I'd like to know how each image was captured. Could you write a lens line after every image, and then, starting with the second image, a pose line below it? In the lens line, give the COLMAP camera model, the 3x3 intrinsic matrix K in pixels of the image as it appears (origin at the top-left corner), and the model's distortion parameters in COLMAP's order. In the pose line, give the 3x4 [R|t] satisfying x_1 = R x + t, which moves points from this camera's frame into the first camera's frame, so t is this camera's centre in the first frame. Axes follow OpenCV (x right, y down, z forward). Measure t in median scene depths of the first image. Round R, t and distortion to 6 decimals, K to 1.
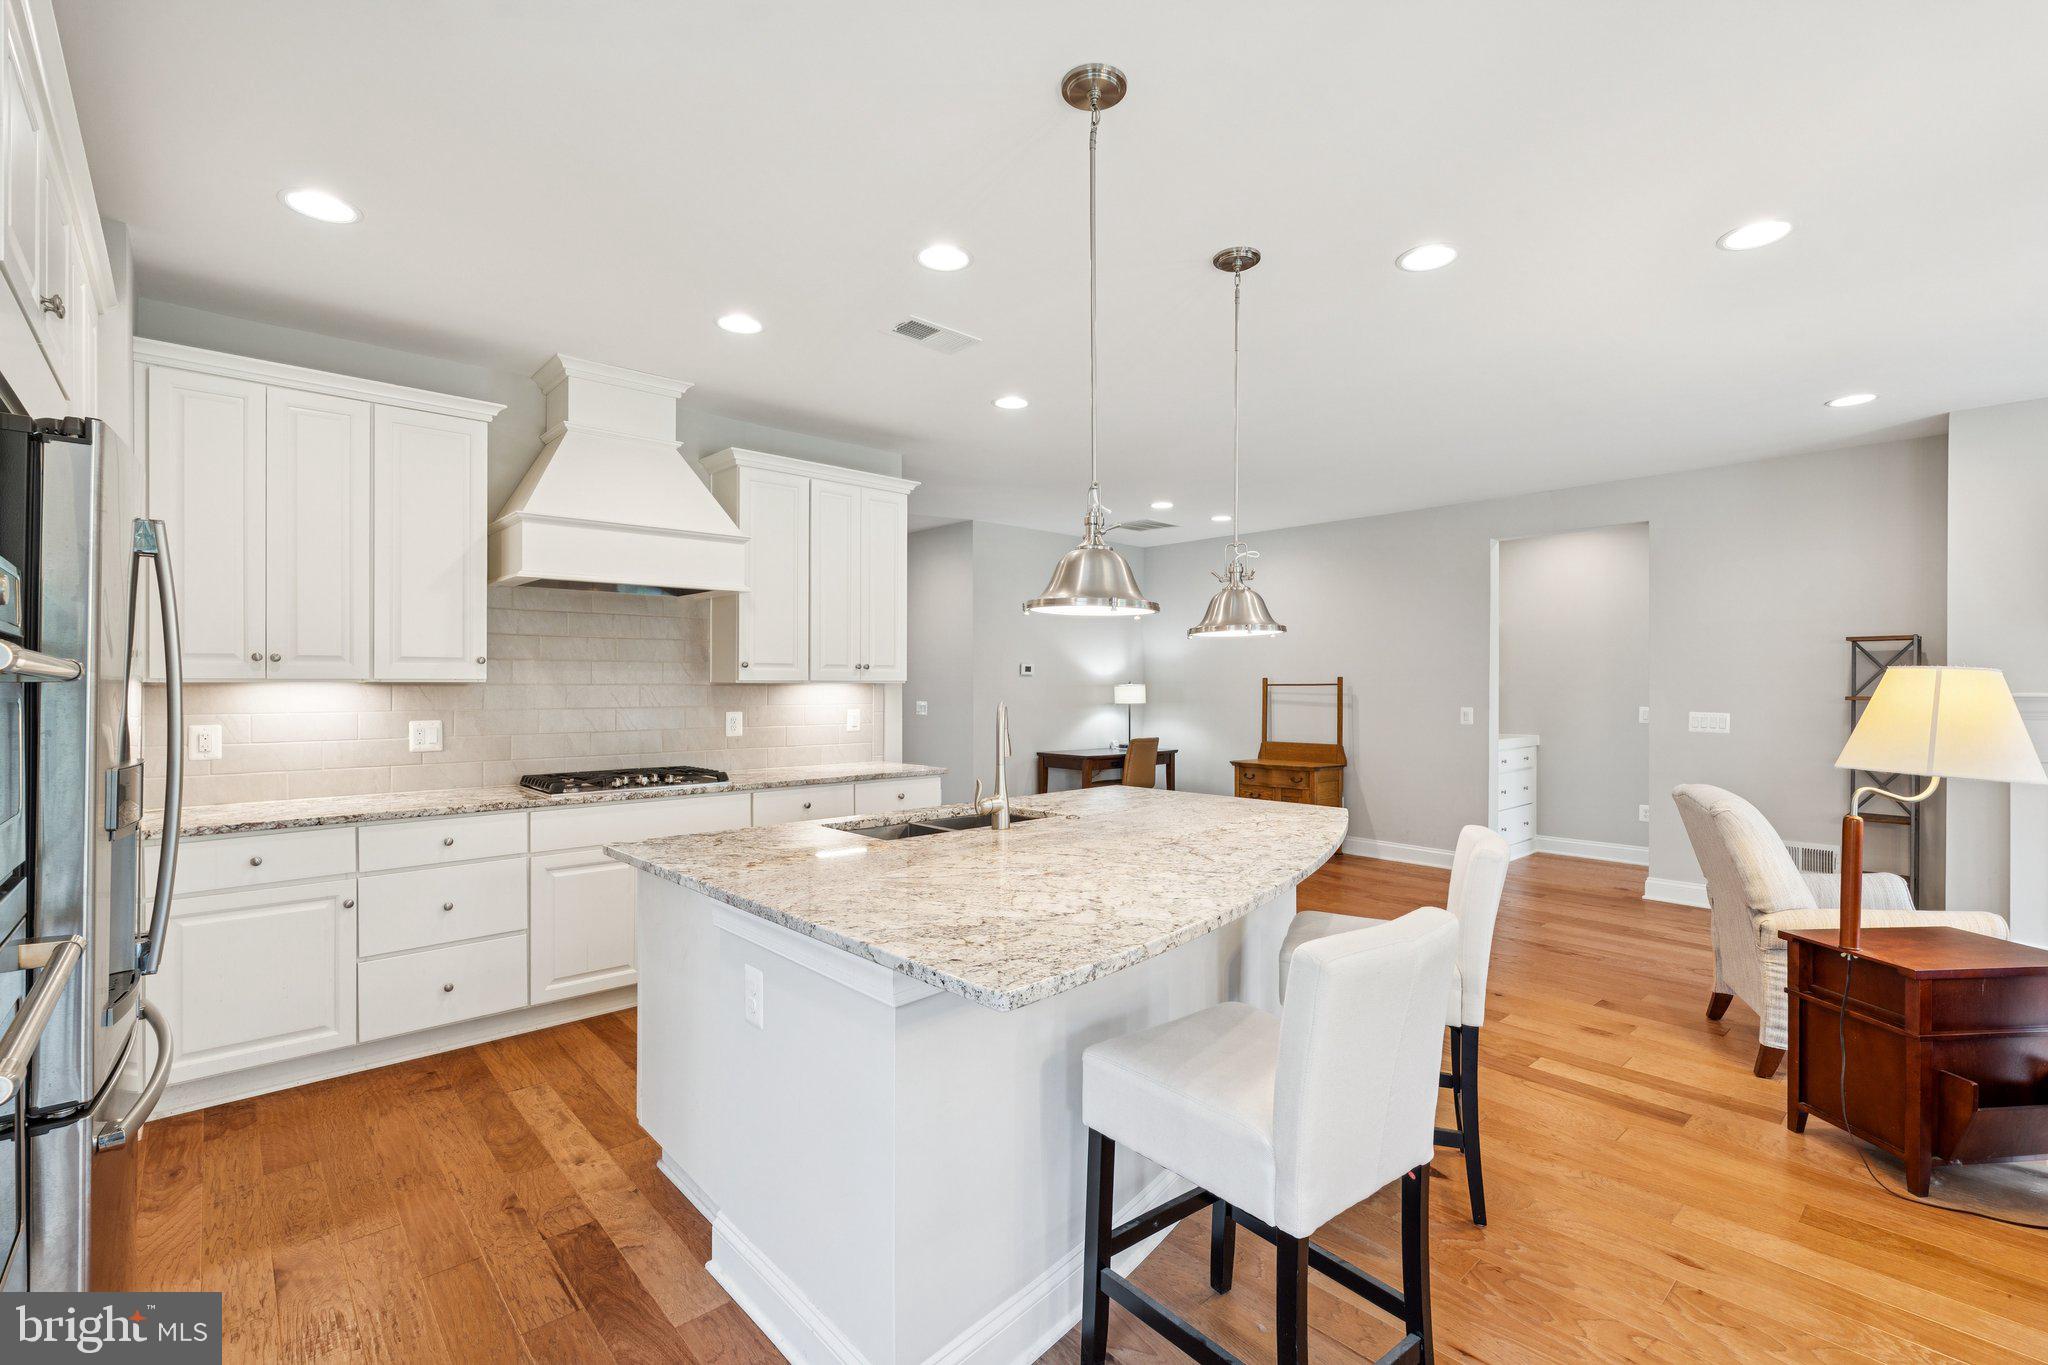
lens RADIAL K [[914.9, 0, 1020.9], [0, 914.9, 675.0], [0, 0, 1]] dist [-0.002616, -0.000948]
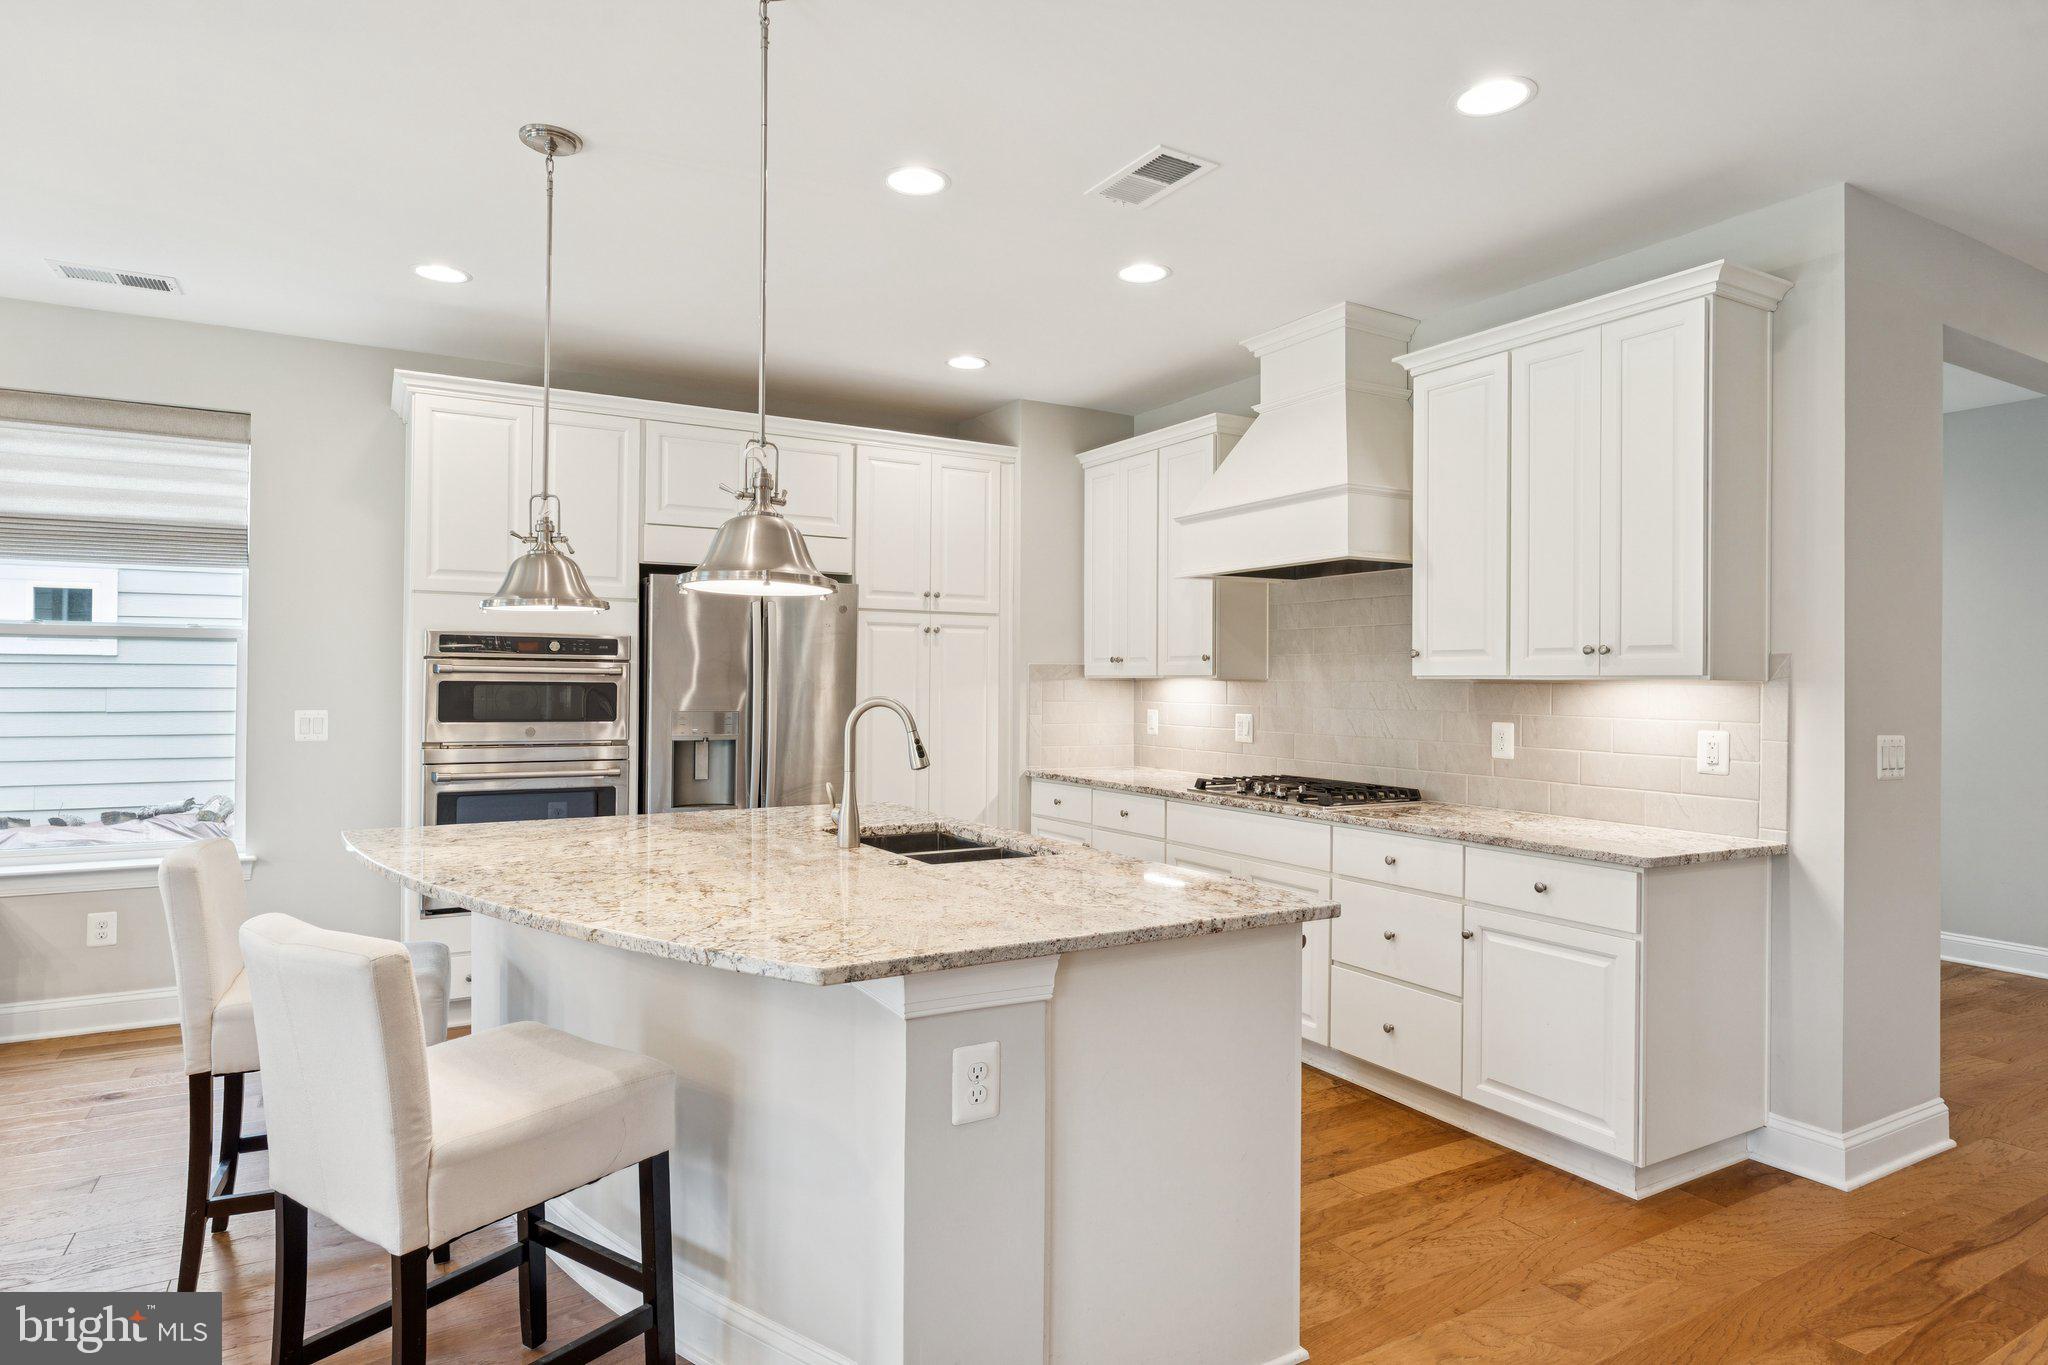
lens RADIAL K [[1140.6, 0, 1029.9], [0, 1140.6, 676.4], [0, 0, 1]] dist [-0.001228, 0.001514]
pose [[-0.208269, -0.006558, -0.978050, 0.378381], [0.000949, 0.999976, -0.006907, 0.007477], [0.978071, -0.002366, -0.208258, 0.537755]]
